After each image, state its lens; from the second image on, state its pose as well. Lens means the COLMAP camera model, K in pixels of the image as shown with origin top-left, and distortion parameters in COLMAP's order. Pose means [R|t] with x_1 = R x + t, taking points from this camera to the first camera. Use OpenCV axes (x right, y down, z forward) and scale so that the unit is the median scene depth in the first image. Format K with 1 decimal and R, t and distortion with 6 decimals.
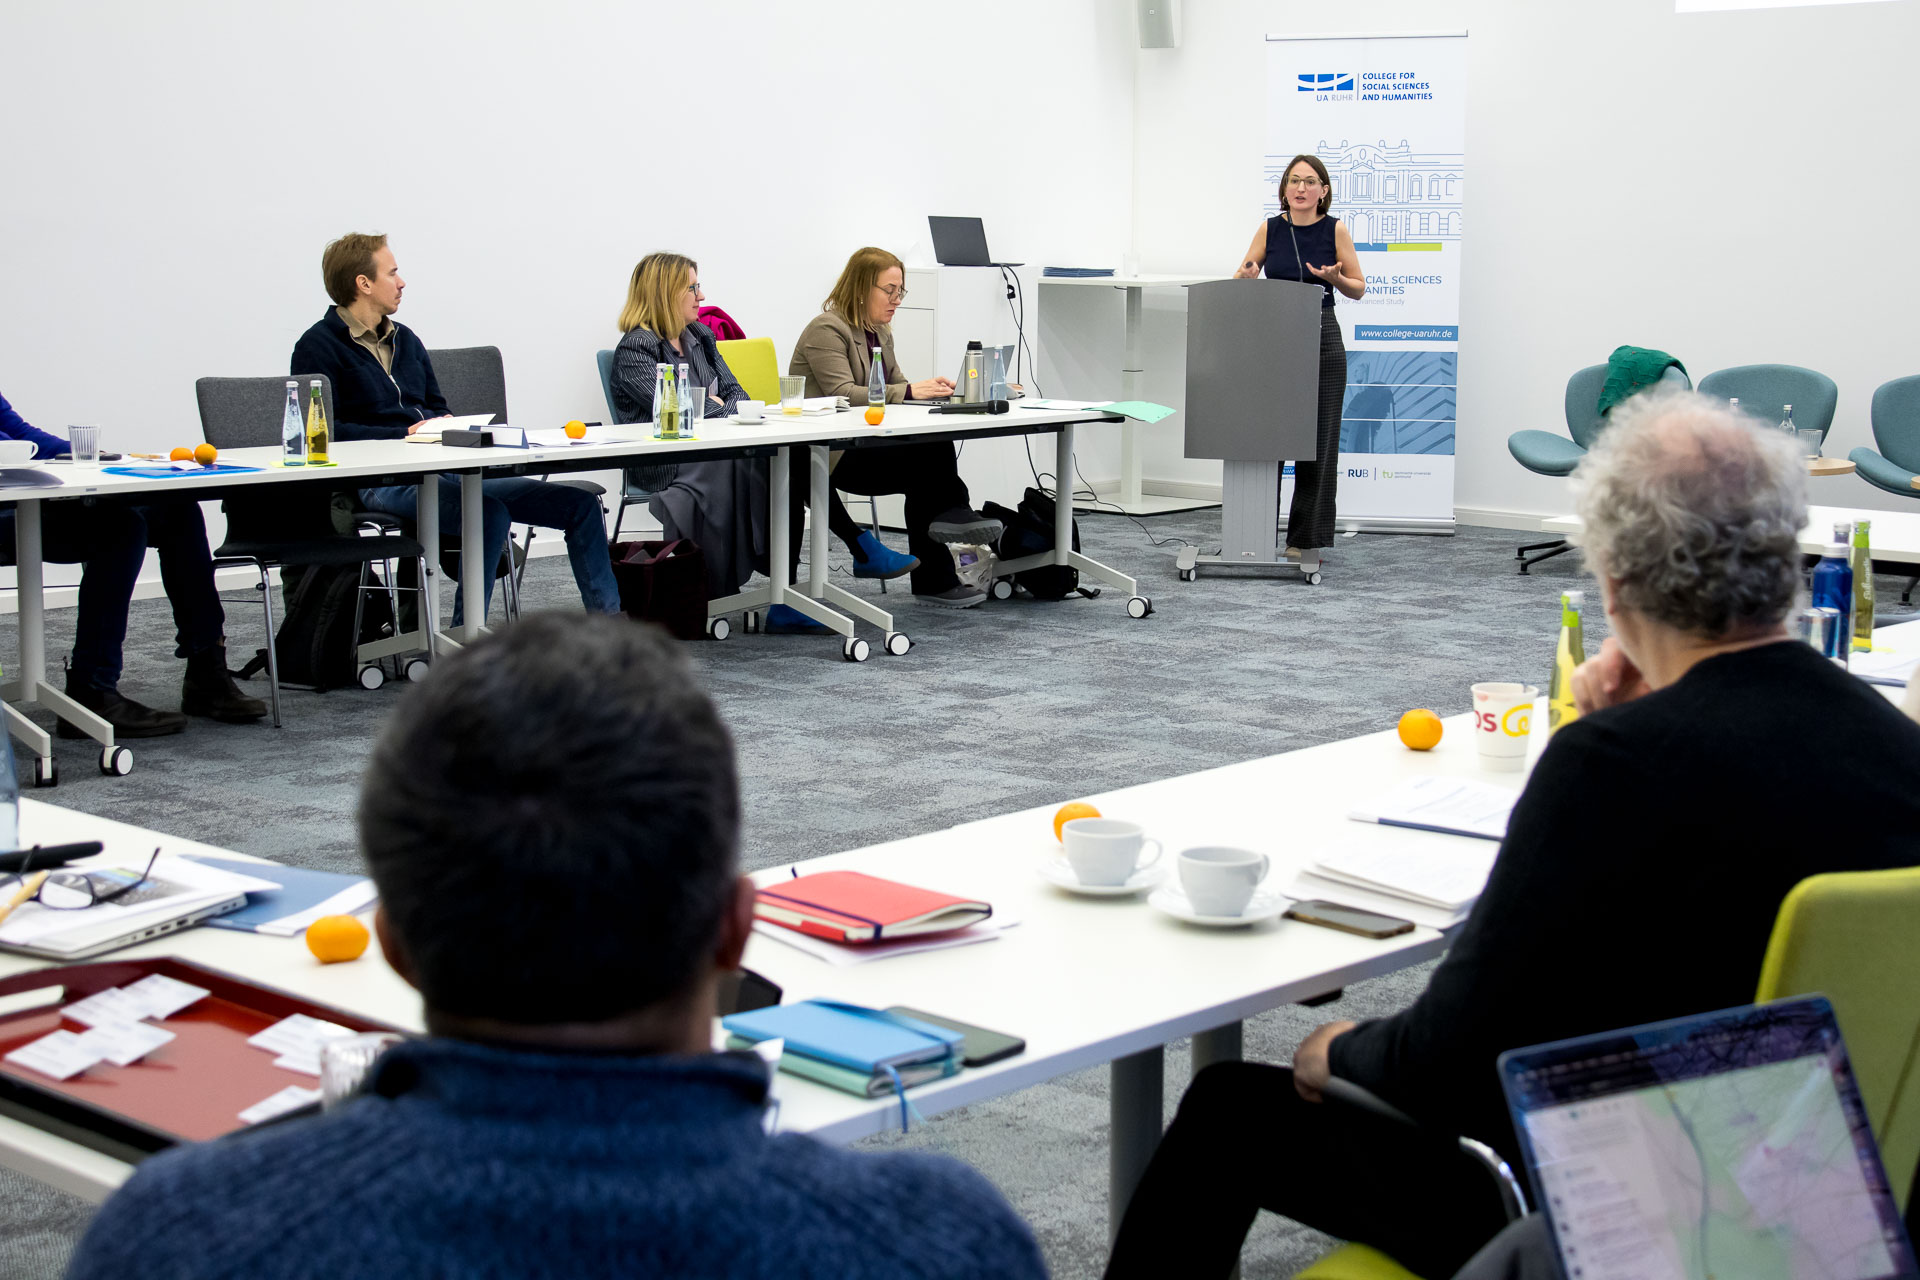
lens RADIAL K [[3116.5, 0, 960.7], [0, 3116.5, 640.5], [0, 0, 1]] dist [0.132324, 0.000000]
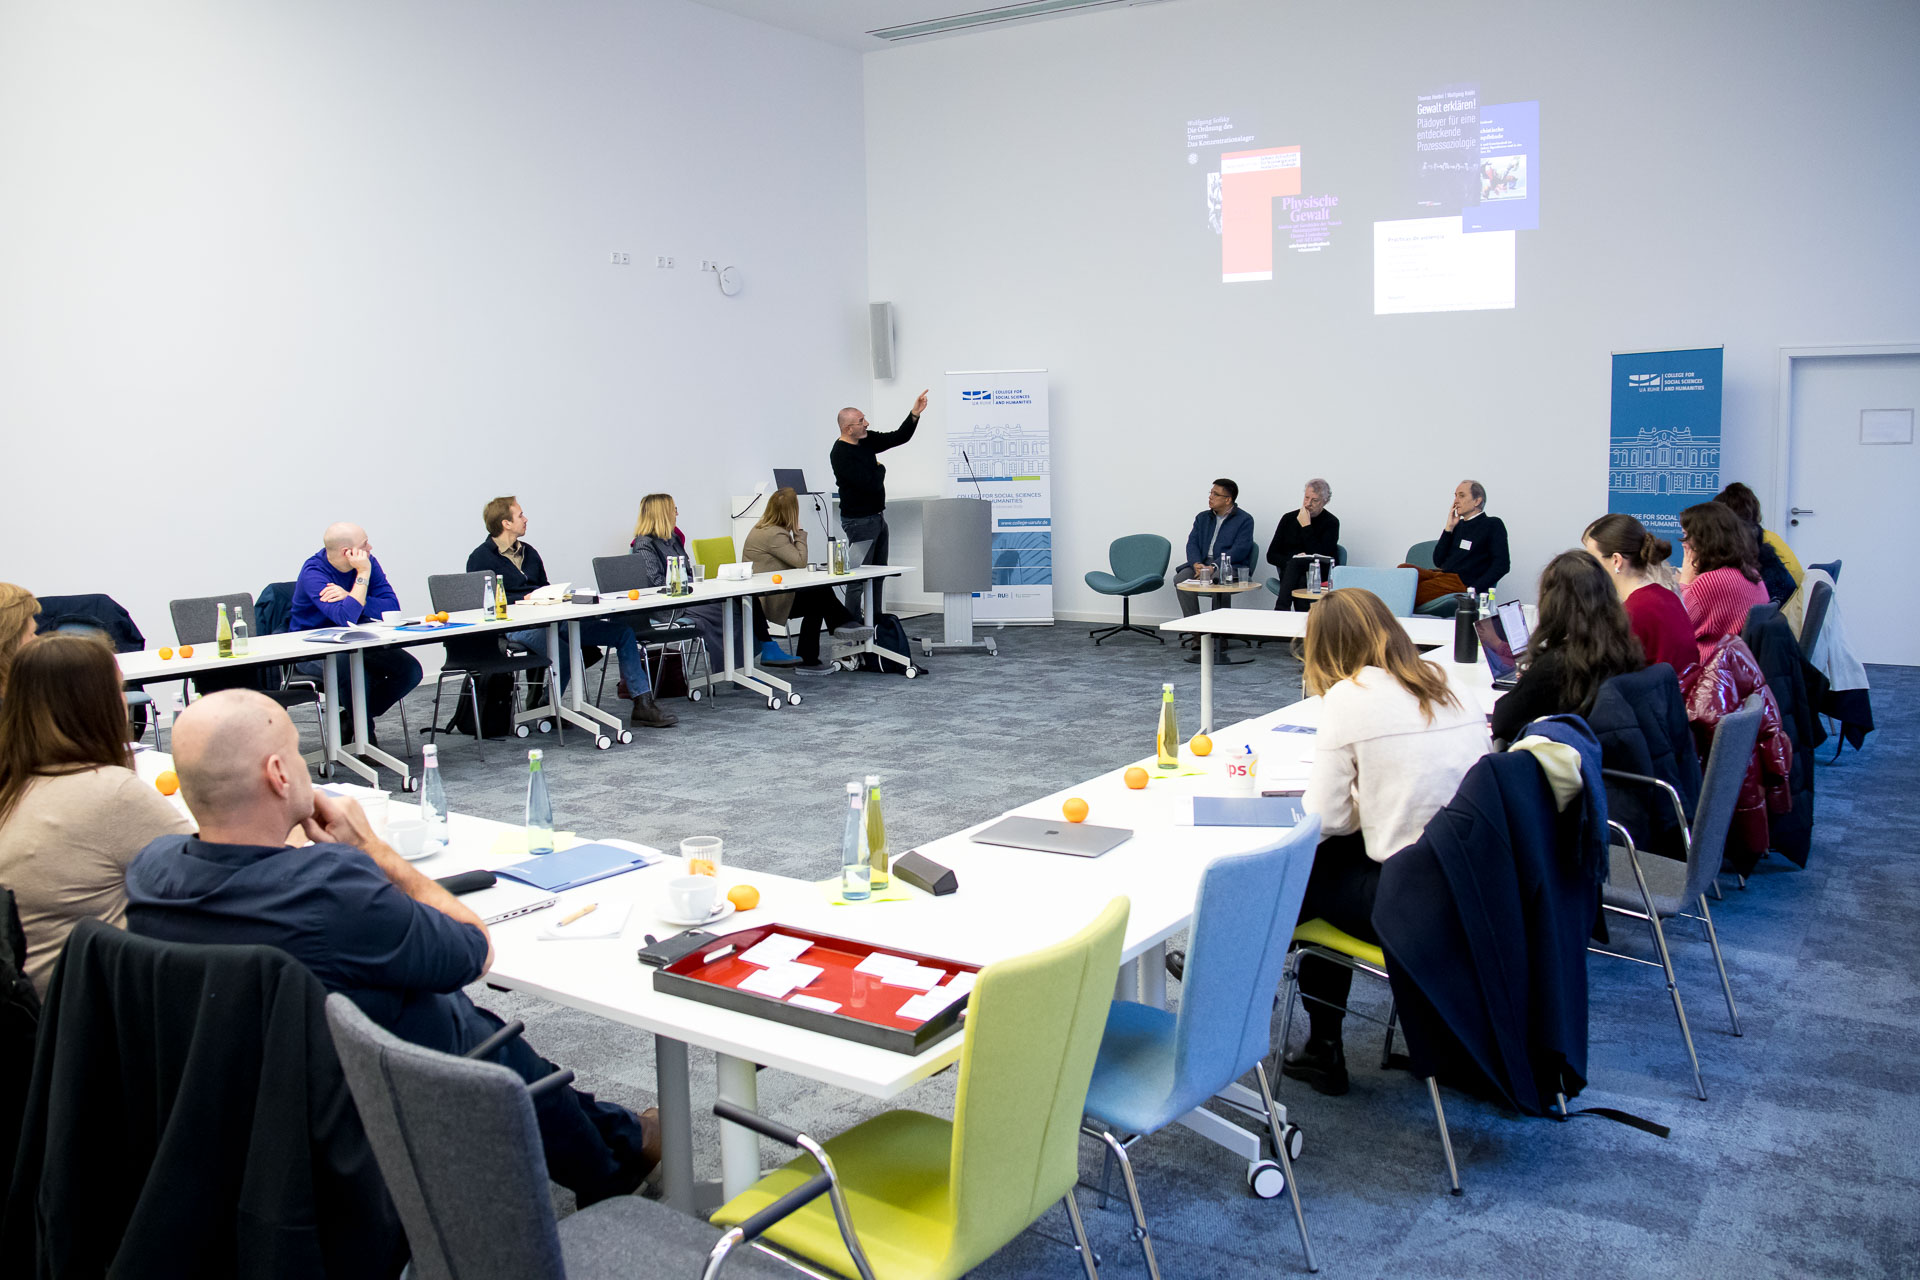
lens RADIAL K [[1650.8, 0, 974.0], [0, 1650.8, 621.7], [0, 0, 1]] dist [-0.101500, -0.029169]
pose [[0.988443, -0.040661, 0.146039, -0.056243], [0.045682, 0.998469, -0.031192, -0.009492], [-0.144548, 0.037503, 0.988787, -0.001945]]
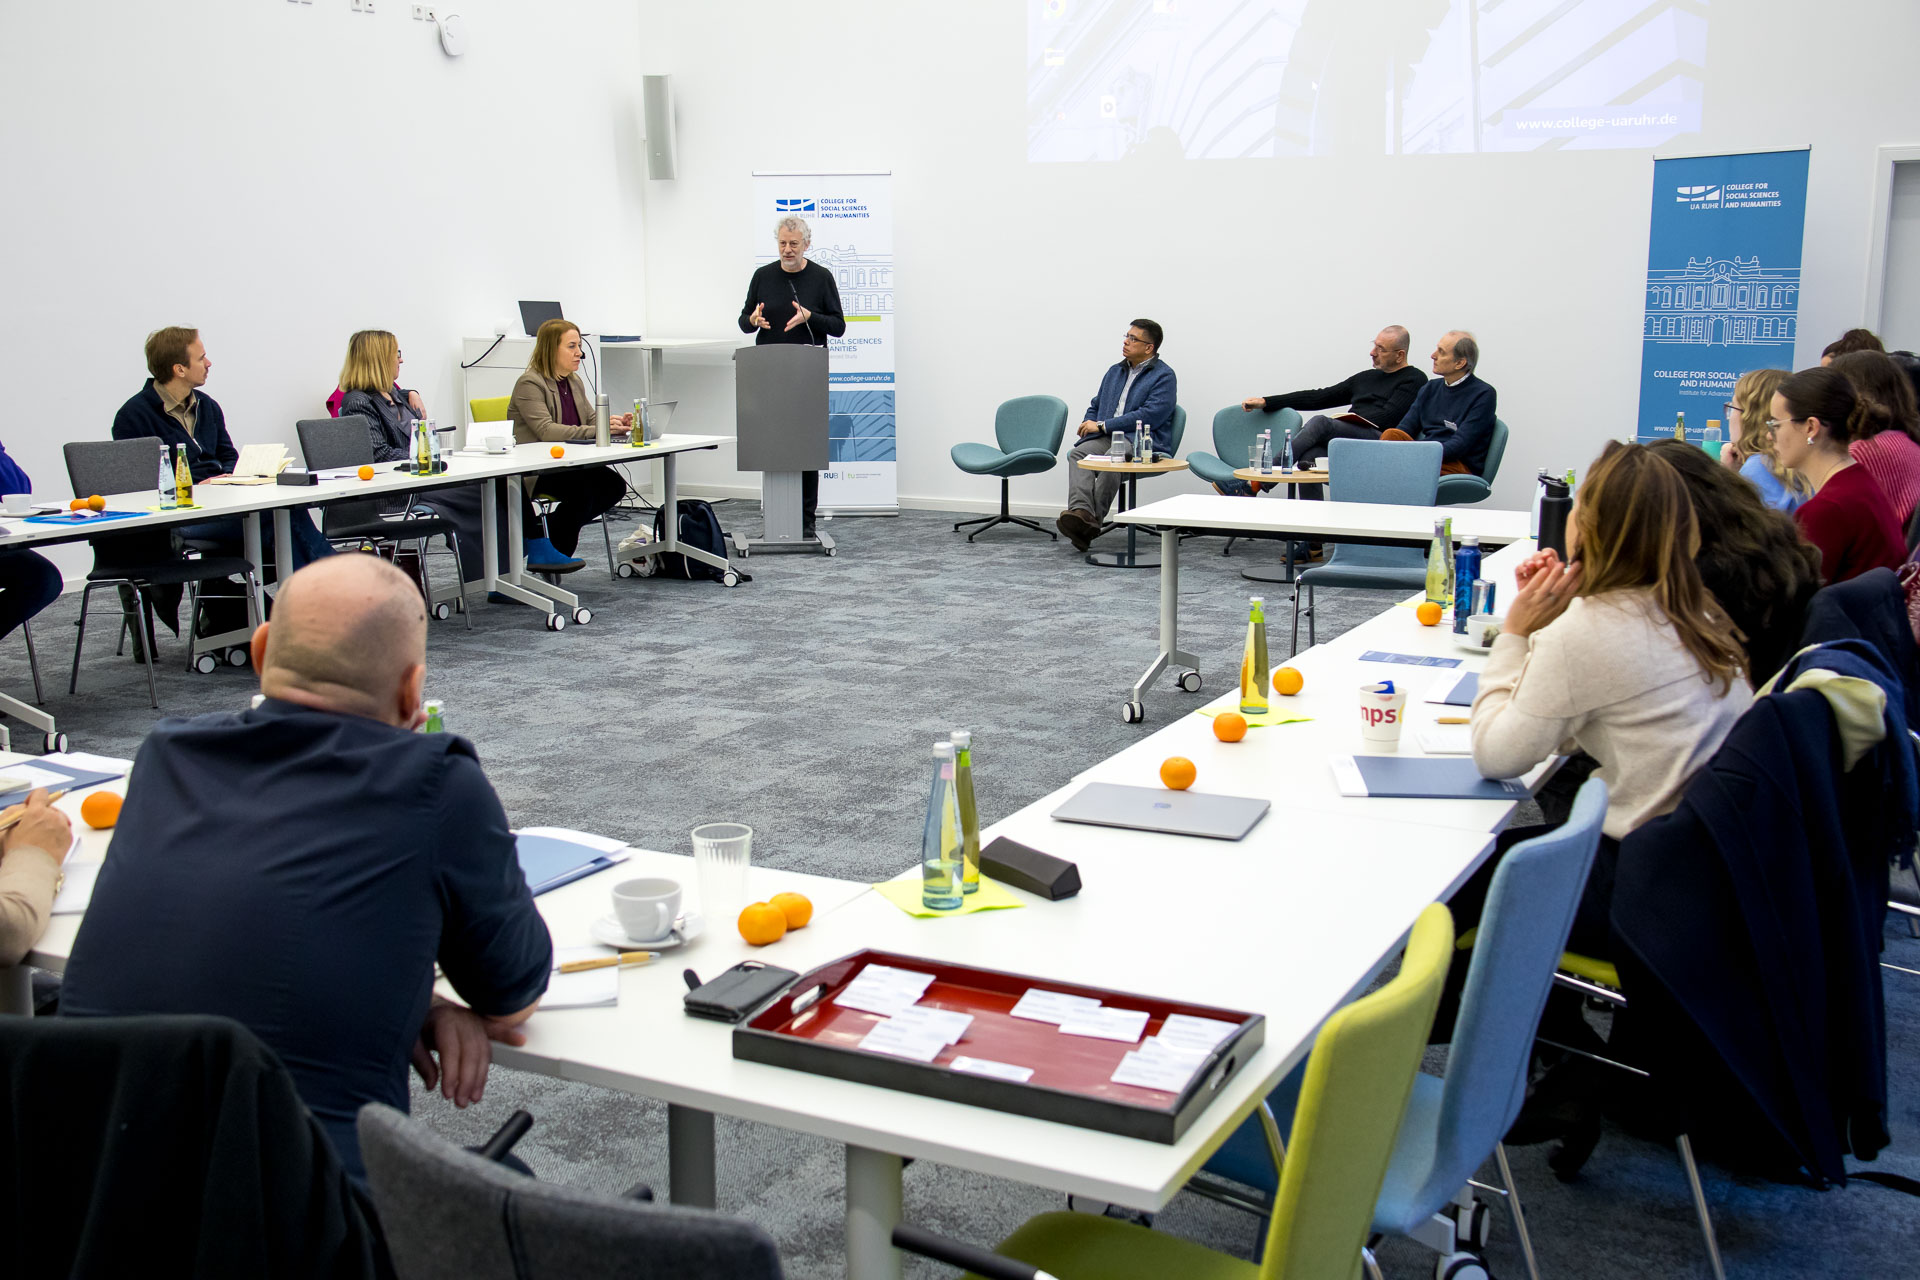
lens RADIAL K [[2152.5, 0, 993.7], [0, 2152.5, 610.5], [0, 0, 1]] dist [0.031152, 0.000000]
pose [[0.962176, -0.052069, 0.267406, -0.099493], [0.048058, 0.998613, 0.021524, -0.013033], [-0.268156, -0.007858, 0.963344, 0.029504]]
